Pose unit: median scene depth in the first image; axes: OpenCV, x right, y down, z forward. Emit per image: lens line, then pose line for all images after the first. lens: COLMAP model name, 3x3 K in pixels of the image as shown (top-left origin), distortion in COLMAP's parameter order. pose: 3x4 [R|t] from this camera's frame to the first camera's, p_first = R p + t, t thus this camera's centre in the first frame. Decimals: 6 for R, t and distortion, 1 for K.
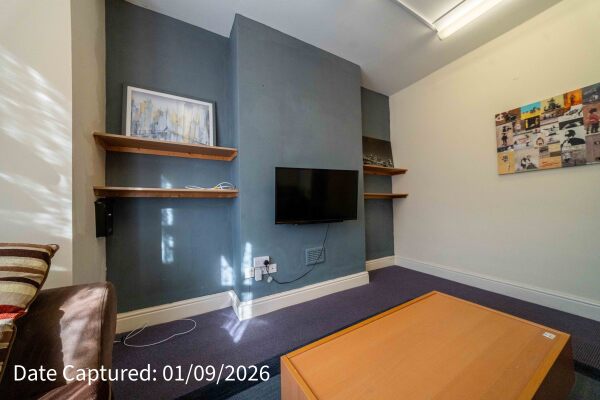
lens RADIAL K [[206.1, 0, 300.0], [0, 206.1, 200.0], [0, 0, 1]] dist [-0.000308, -0.000061]
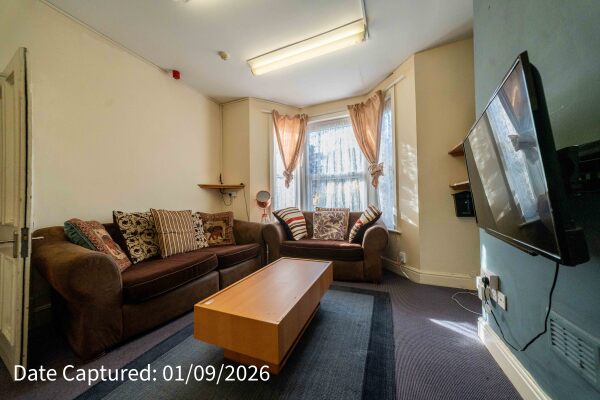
lens RADIAL K [[206.1, 0, 300.0], [0, 206.1, 200.0], [0, 0, 1]] dist [-0.000308, -0.000061]
pose [[-0.791002, 0.031772, -0.610988, 1.244657], [0.056093, 0.998211, -0.020711, 0.028553], [0.609237, -0.050654, -0.791369, 2.000455]]
